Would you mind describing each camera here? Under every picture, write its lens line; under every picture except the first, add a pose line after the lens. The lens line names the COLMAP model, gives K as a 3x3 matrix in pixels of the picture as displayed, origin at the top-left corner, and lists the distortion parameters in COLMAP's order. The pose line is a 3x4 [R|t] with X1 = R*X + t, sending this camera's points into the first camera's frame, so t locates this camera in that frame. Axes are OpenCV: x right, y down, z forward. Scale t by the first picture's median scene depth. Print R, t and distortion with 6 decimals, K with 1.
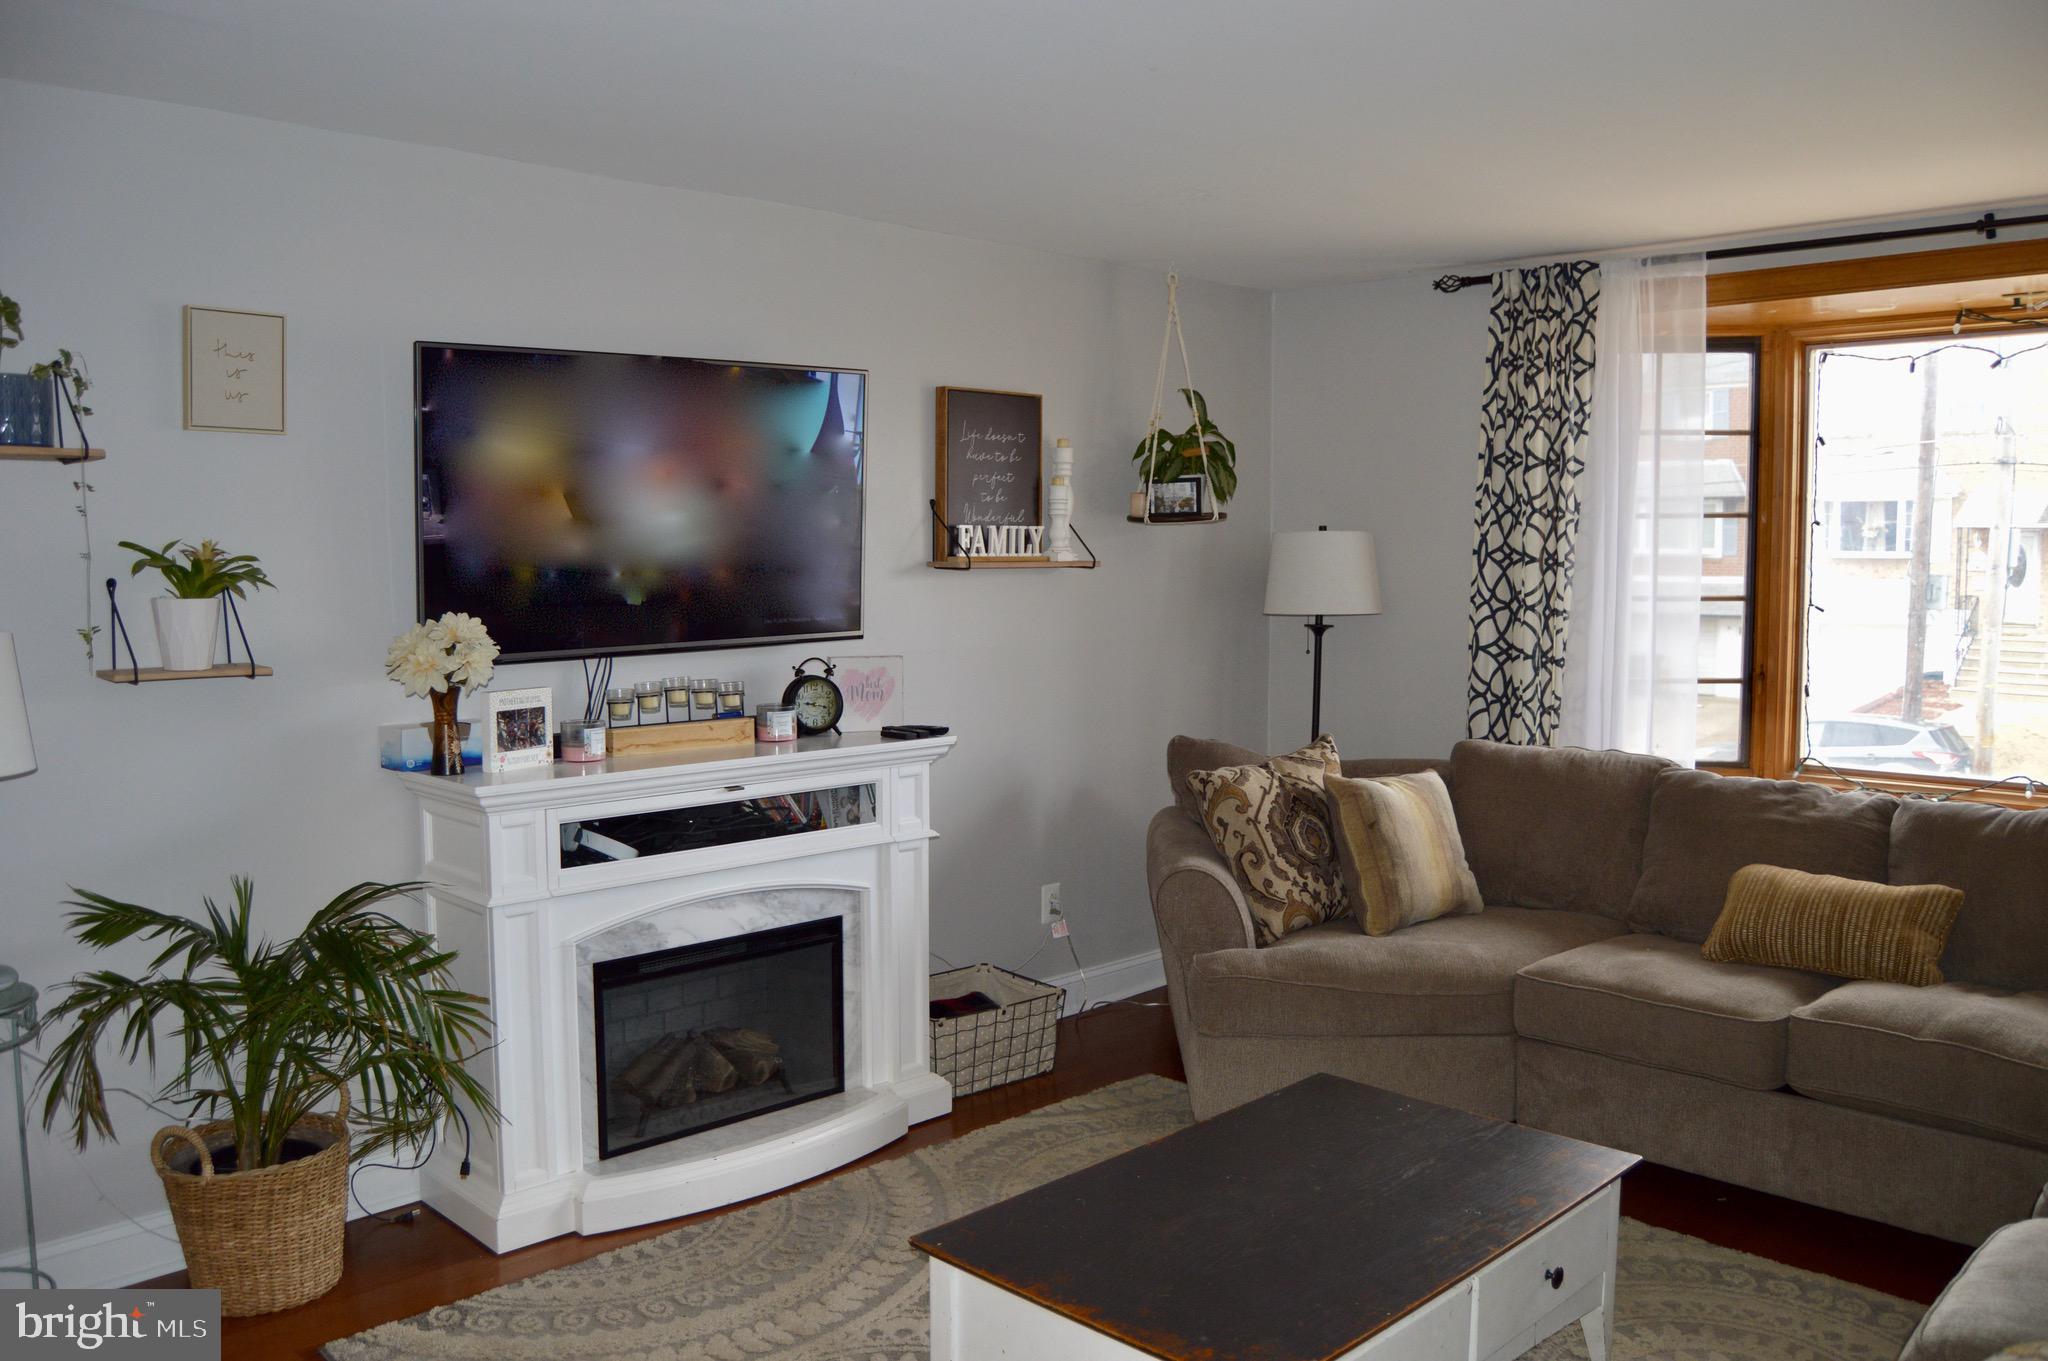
lens RADIAL K [[1628.9, 0, 1021.5], [0, 1628.9, 687.8], [0, 0, 1]] dist [-0.094587, 0.040139]
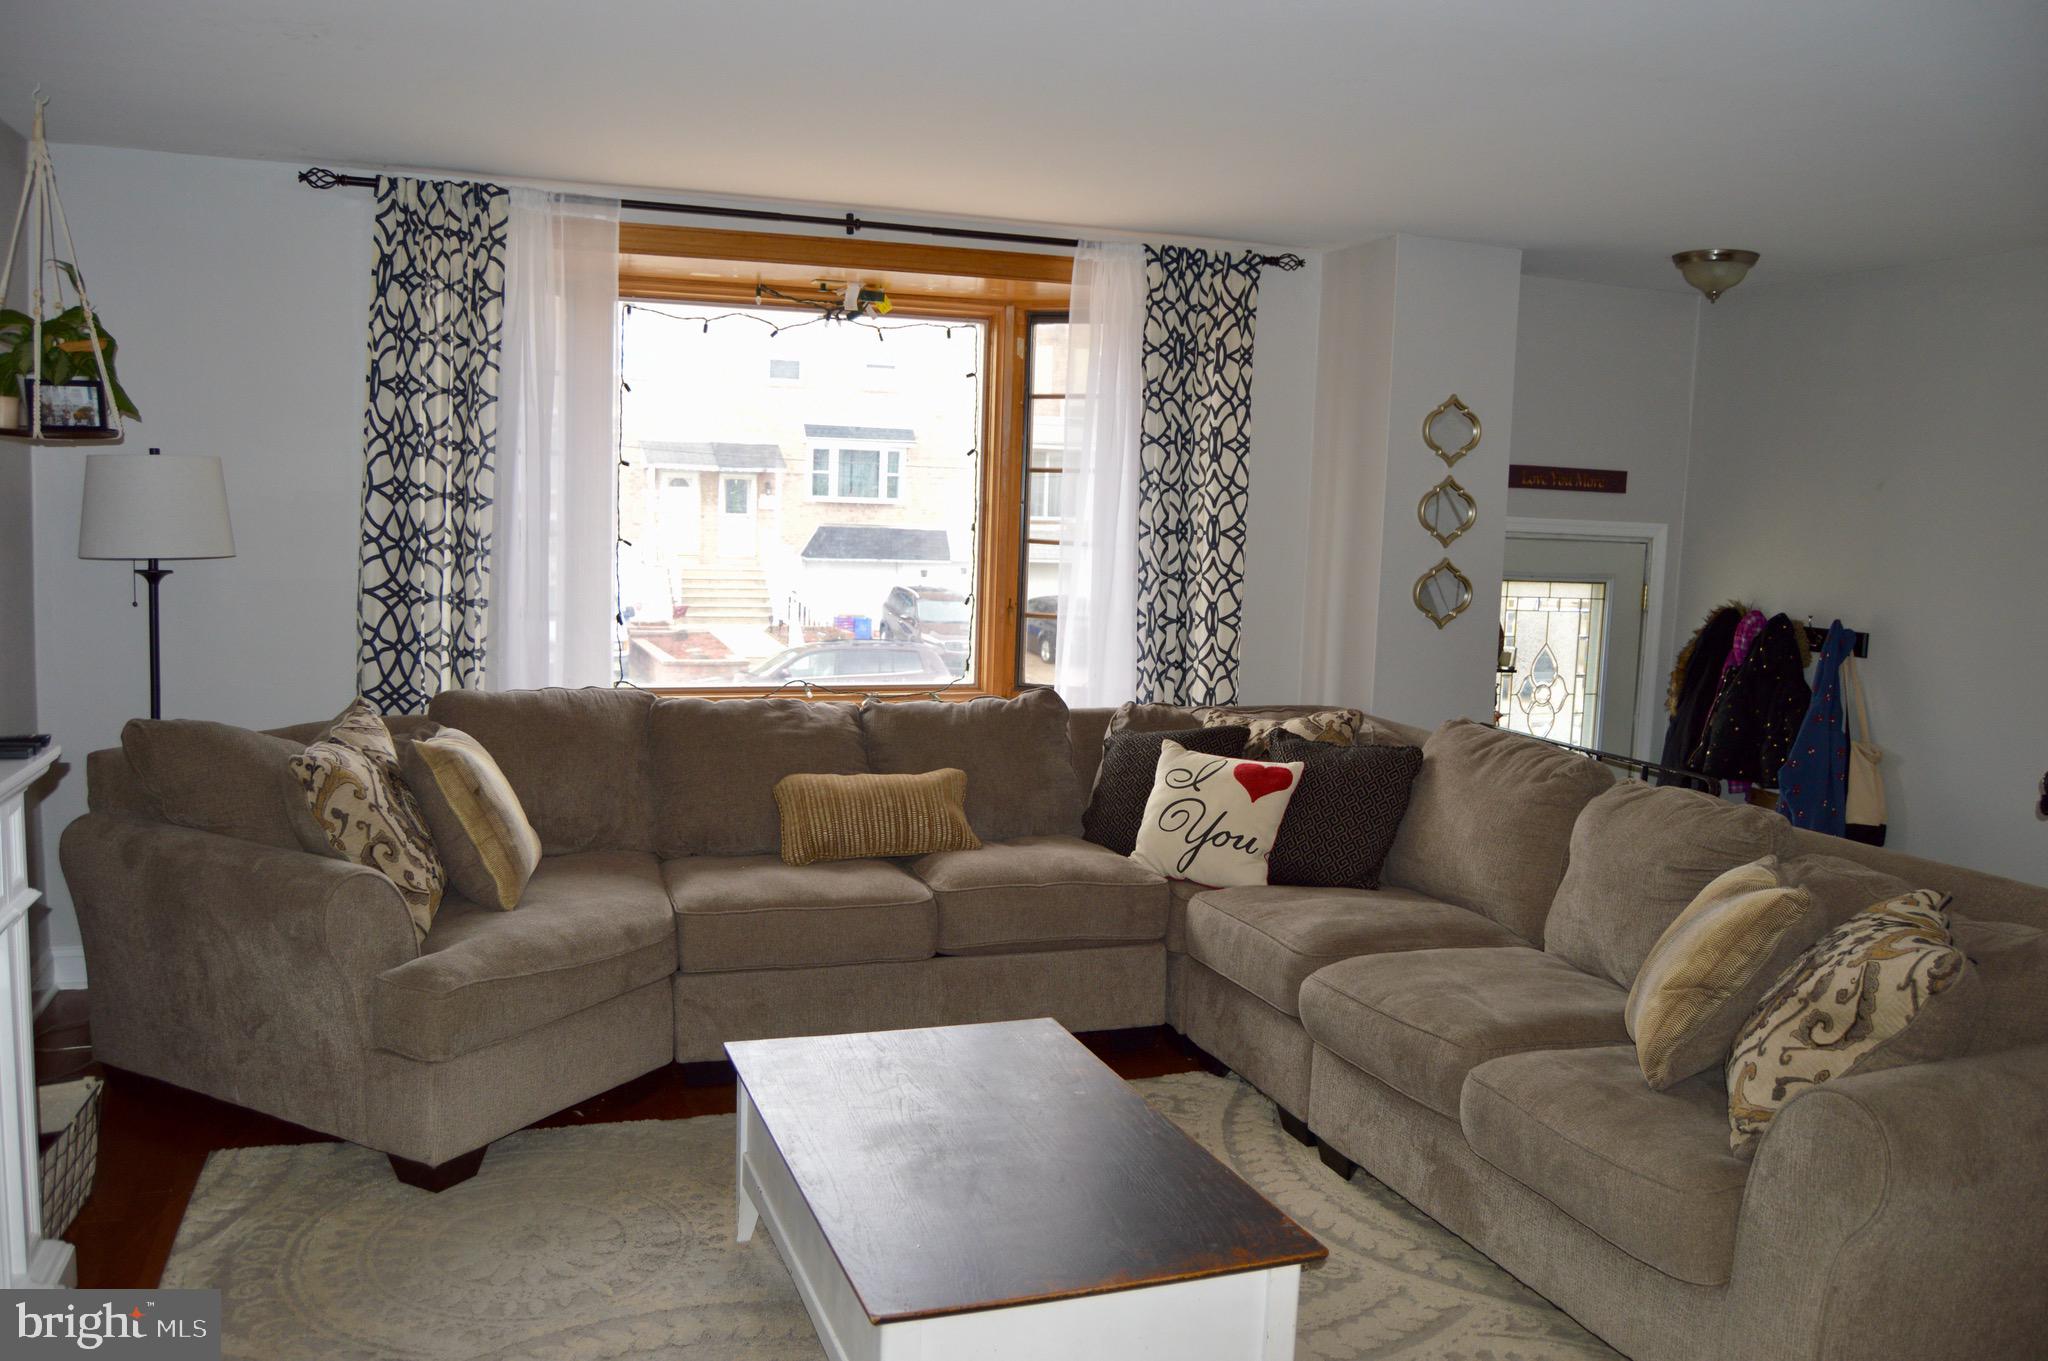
lens RADIAL K [[1628.9, 0, 1021.5], [0, 1628.9, 687.8], [0, 0, 1]] dist [-0.094587, 0.040139]
pose [[0.428213, -0.086516, 0.899527, -0.458115], [0.044678, 0.996216, 0.074547, -0.026000], [-0.902573, 0.008267, 0.430458, 0.344748]]
